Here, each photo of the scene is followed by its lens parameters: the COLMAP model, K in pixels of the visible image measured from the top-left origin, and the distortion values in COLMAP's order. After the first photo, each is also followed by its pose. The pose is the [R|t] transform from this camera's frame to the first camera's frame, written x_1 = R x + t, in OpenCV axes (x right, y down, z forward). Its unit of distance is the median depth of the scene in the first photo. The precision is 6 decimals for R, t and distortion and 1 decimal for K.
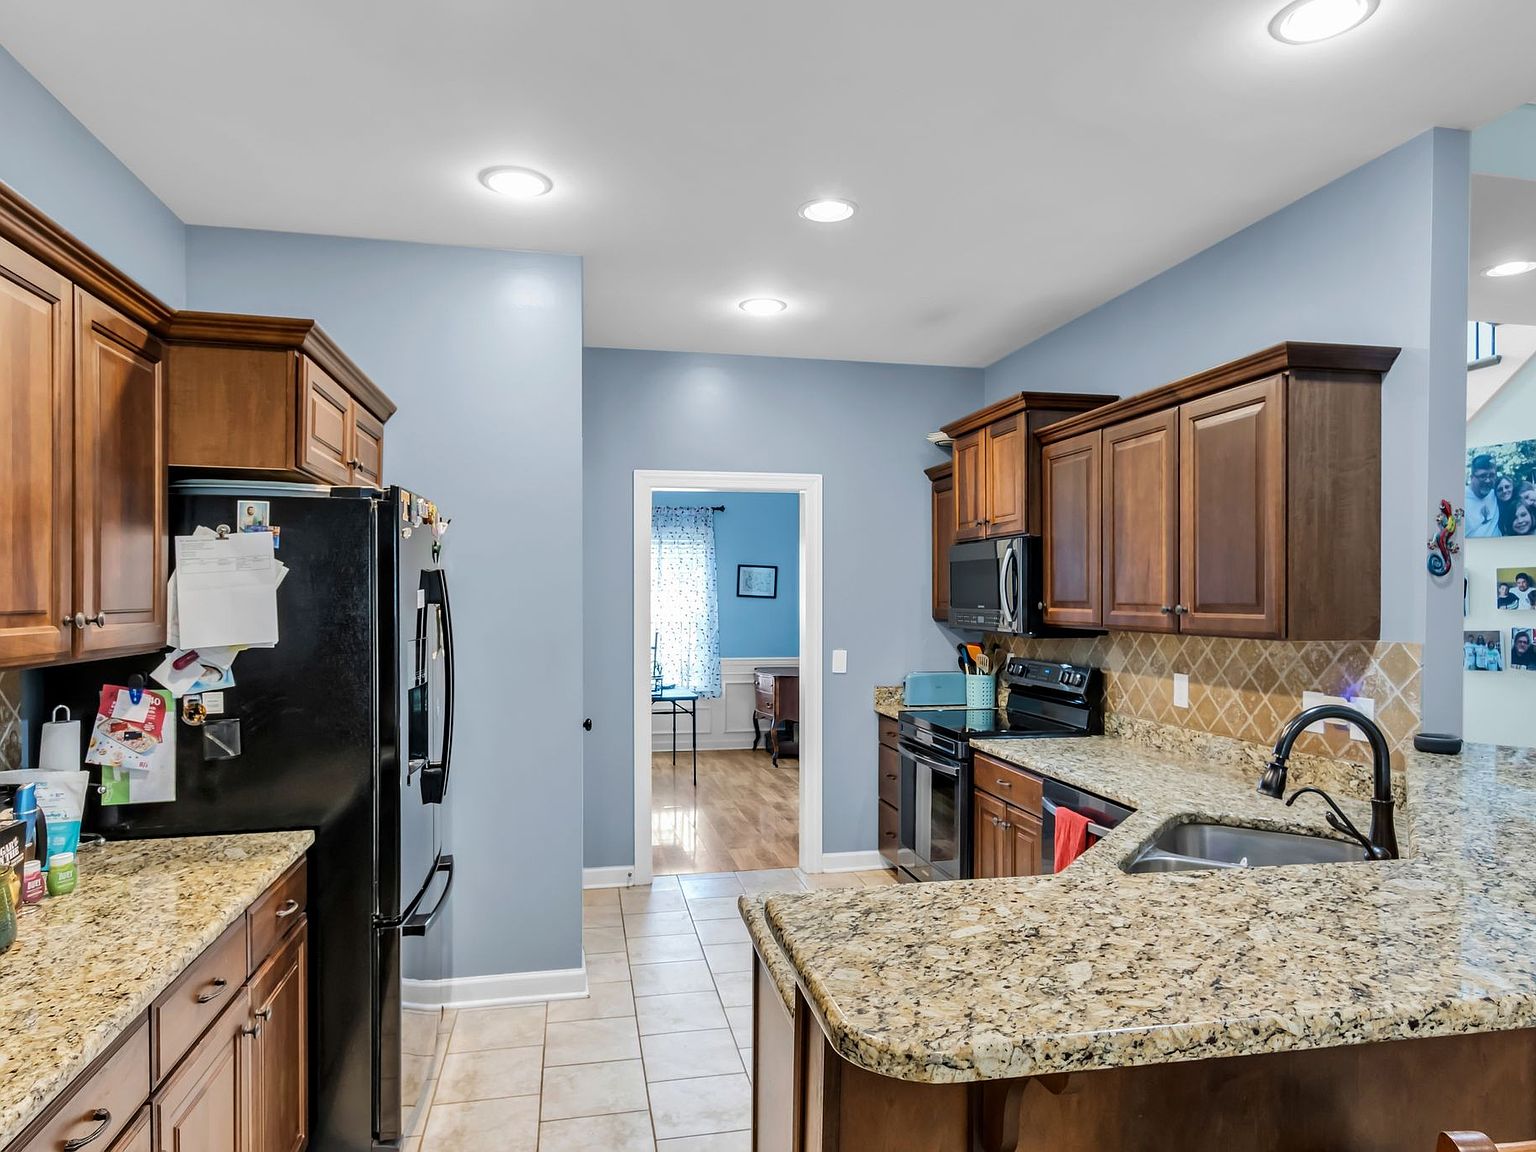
lens RADIAL K [[970.4, 0, 766.6], [0, 970.4, 582.3], [0, 0, 1]] dist [-0.000065, 0.000844]
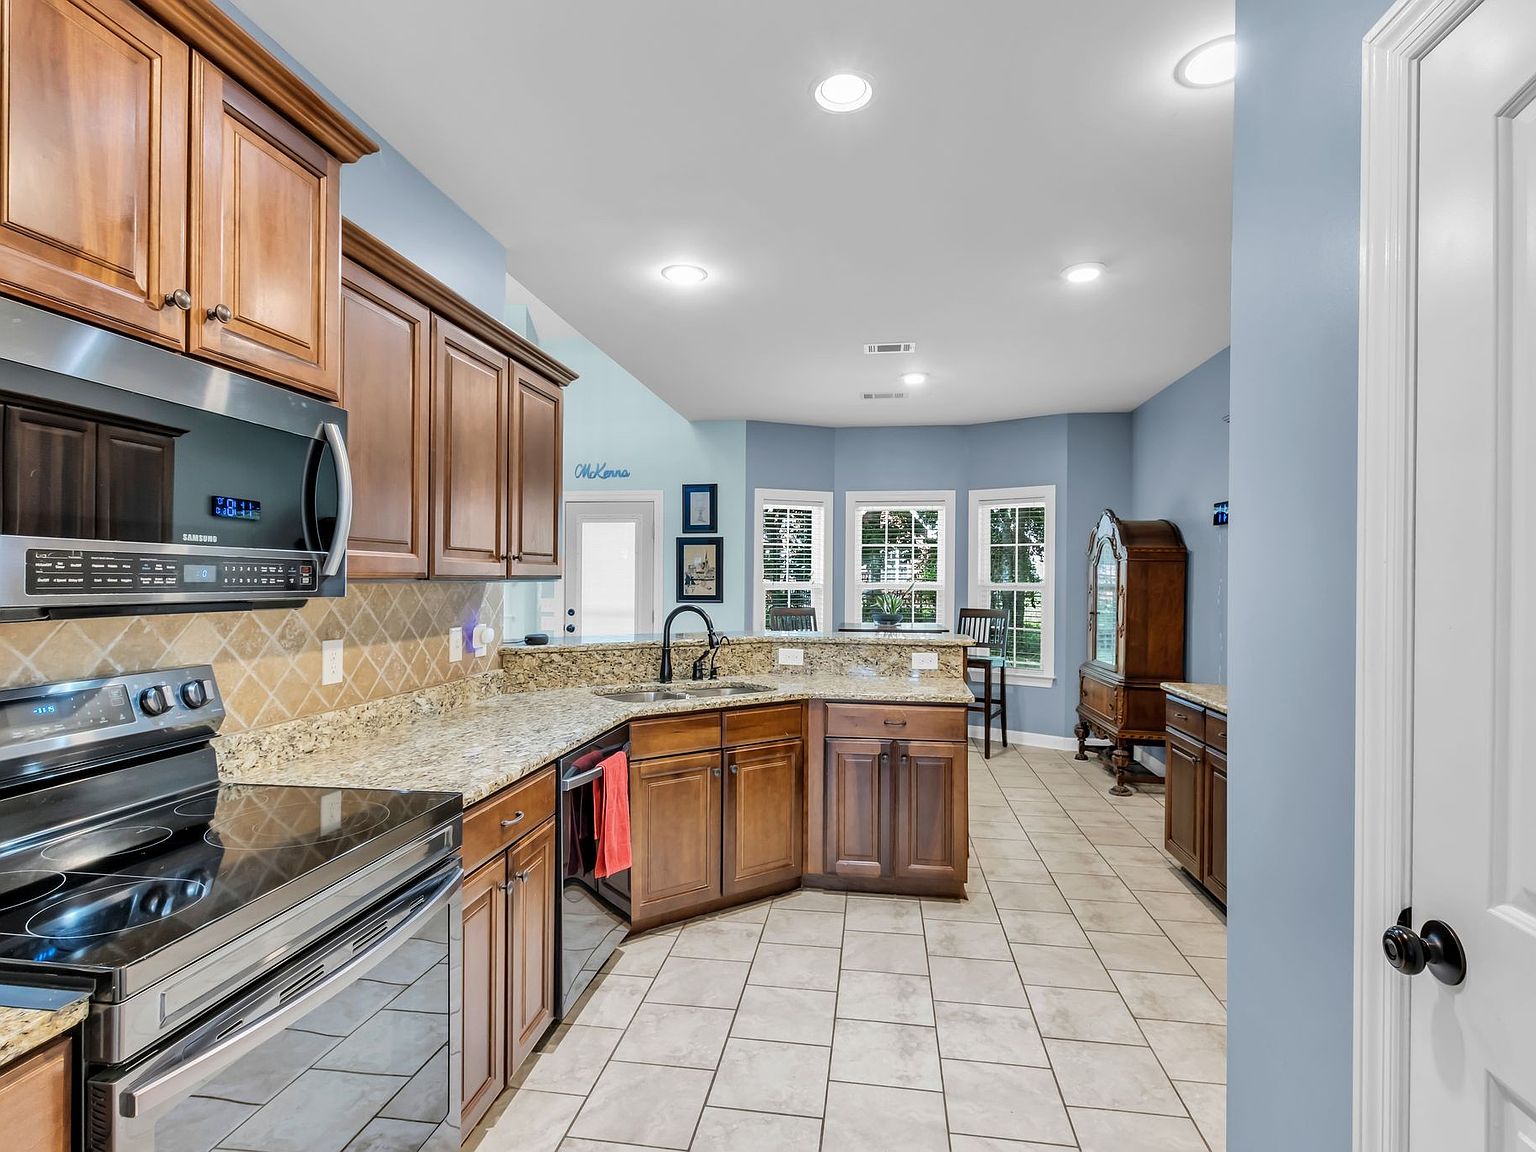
lens RADIAL K [[782.0, 0, 768.0], [0, 782.0, 576.0], [0, 0, 1]] dist [0.001020, 0.000508]
pose [[-0.940449, -0.007280, 0.339857, -0.085099], [-0.013456, 0.999784, -0.015818, 0.043712], [-0.339668, -0.019450, -0.940344, 1.280384]]
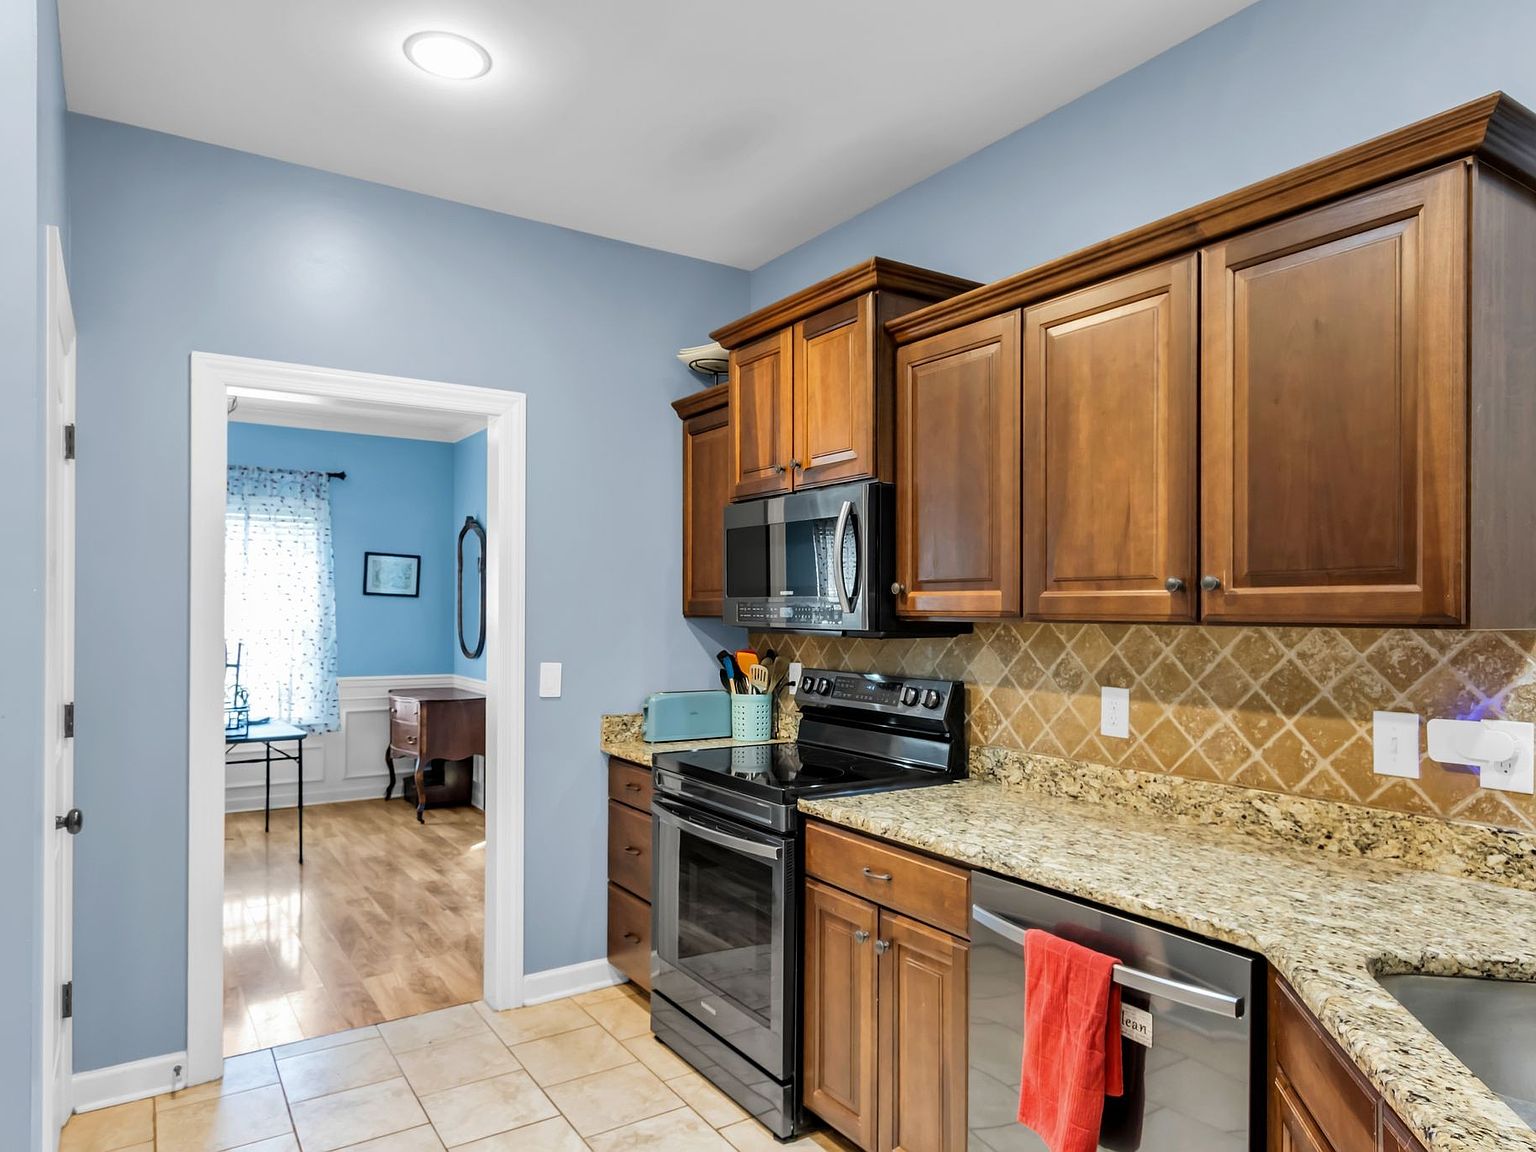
lens RADIAL K [[985.9, 0, 775.3], [0, 985.9, 601.0], [0, 0, 1]] dist [0.005568, 0.004988]
pose [[0.928711, 0.005840, 0.370759, -0.039448], [-0.008254, 0.999954, 0.004925, 0.029112], [-0.370714, -0.007634, 0.928716, 0.398262]]
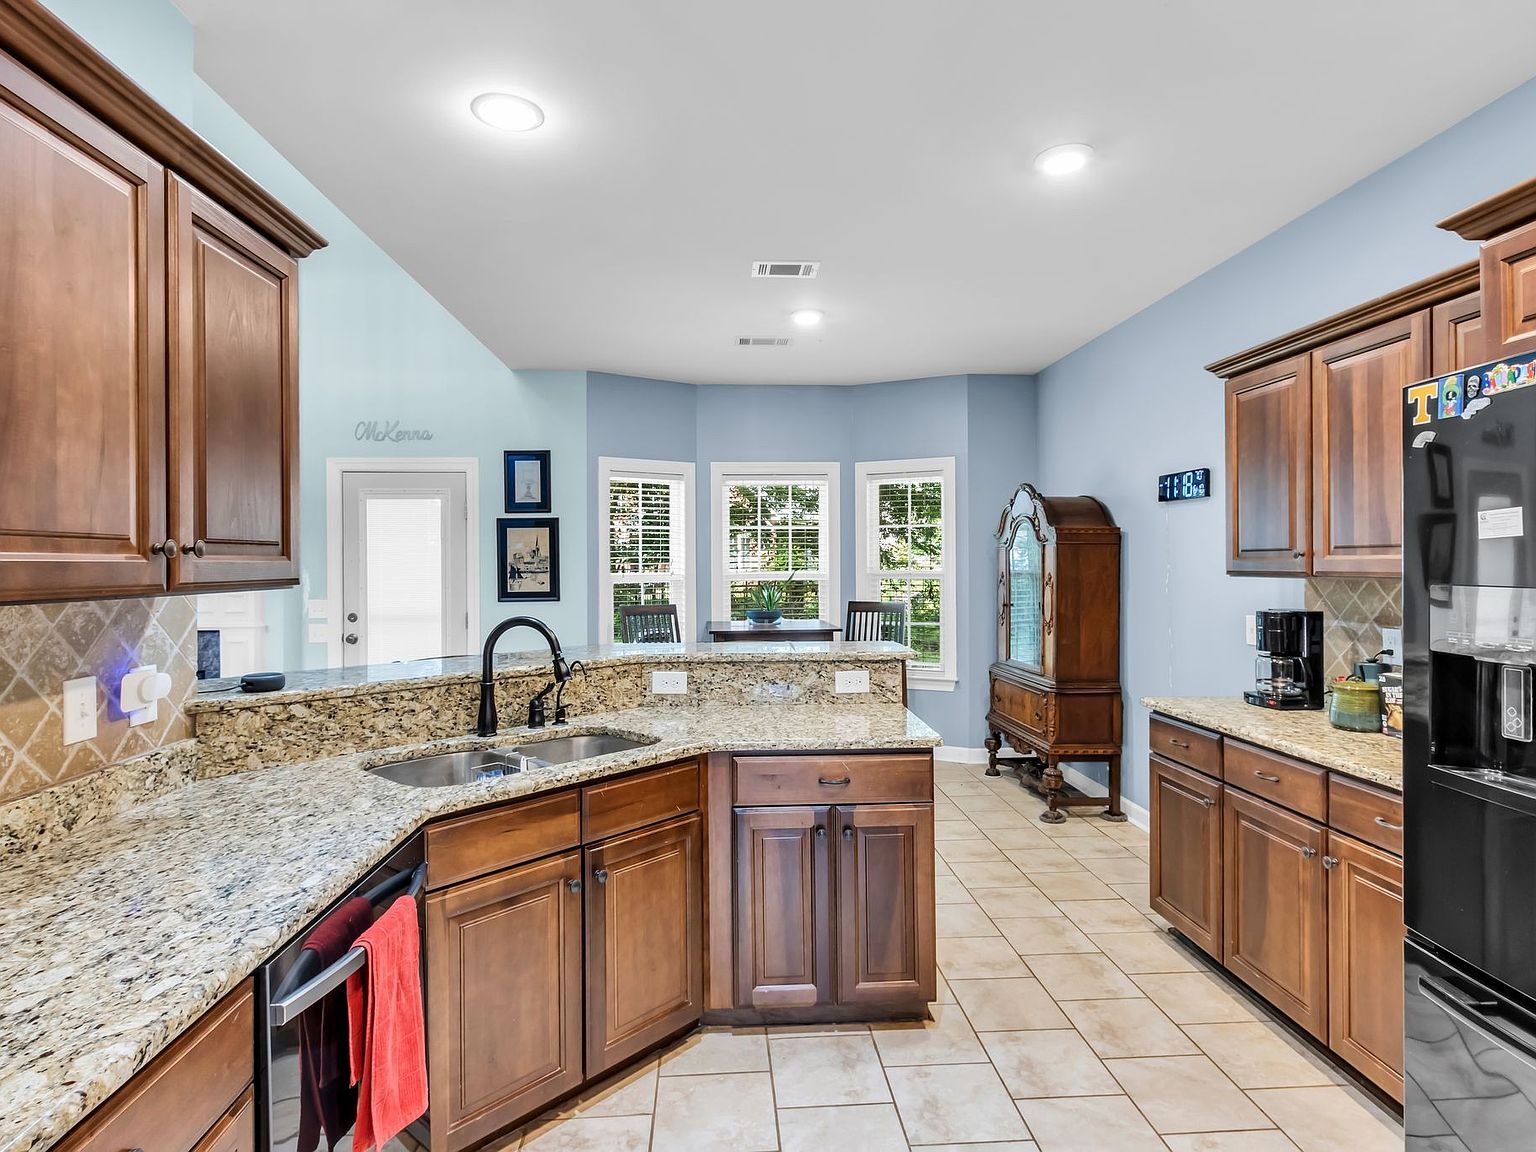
lens RADIAL K [[824.8, 0, 767.6], [0, 824.8, 563.6], [0, 0, 1]] dist [0.005722, 0.000752]
pose [[-0.989720, 0.004397, 0.142948, 0.025761], [0.002427, 0.999900, -0.013956, 0.033222], [-0.142995, -0.013466, -0.989632, 1.070392]]
